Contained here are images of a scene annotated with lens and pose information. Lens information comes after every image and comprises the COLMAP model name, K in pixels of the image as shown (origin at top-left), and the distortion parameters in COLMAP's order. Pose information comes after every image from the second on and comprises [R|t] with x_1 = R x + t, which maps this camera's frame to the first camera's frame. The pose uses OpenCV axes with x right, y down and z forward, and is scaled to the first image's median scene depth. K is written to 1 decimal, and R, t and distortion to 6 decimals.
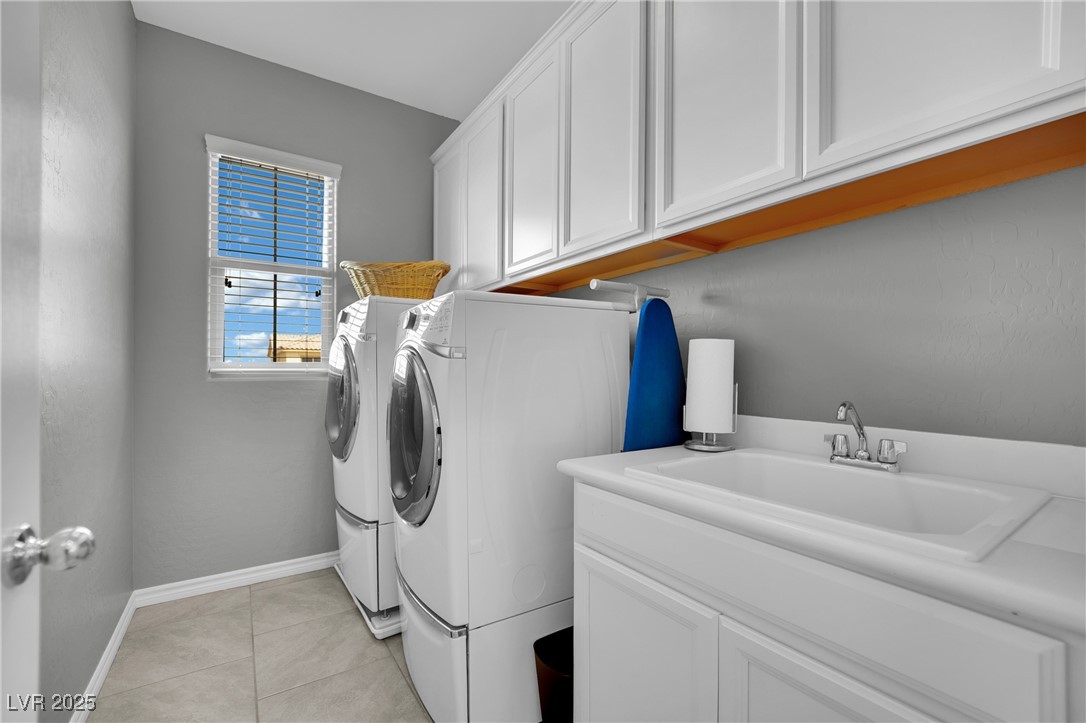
lens RADIAL K [[460.0, 0, 544.7], [0, 460.0, 356.0], [0, 0, 1]] dist [0.002148, 0.000138]
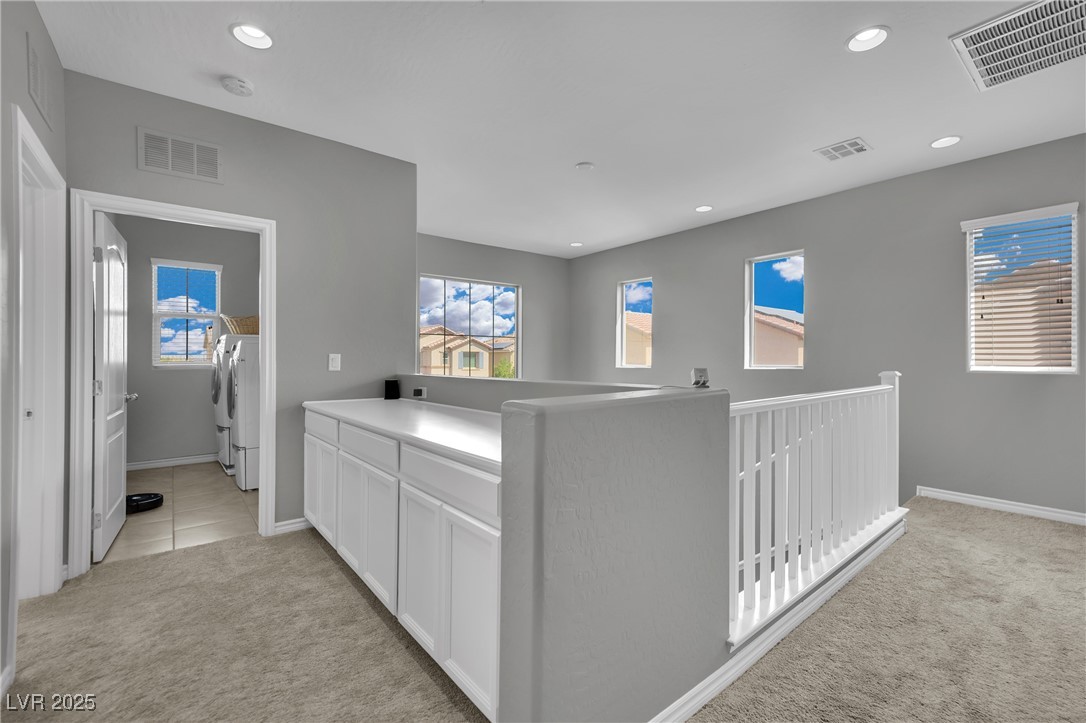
lens RADIAL K [[460.0, 0, 542.4], [0, 460.0, 370.6], [0, 0, 1]] dist [0.002148, 0.000138]
pose [[0.996721, 0.006930, 0.080615, 0.921209], [-0.008162, 0.999855, 0.014962, 0.006216], [-0.080500, -0.015571, 0.996633, -1.305125]]
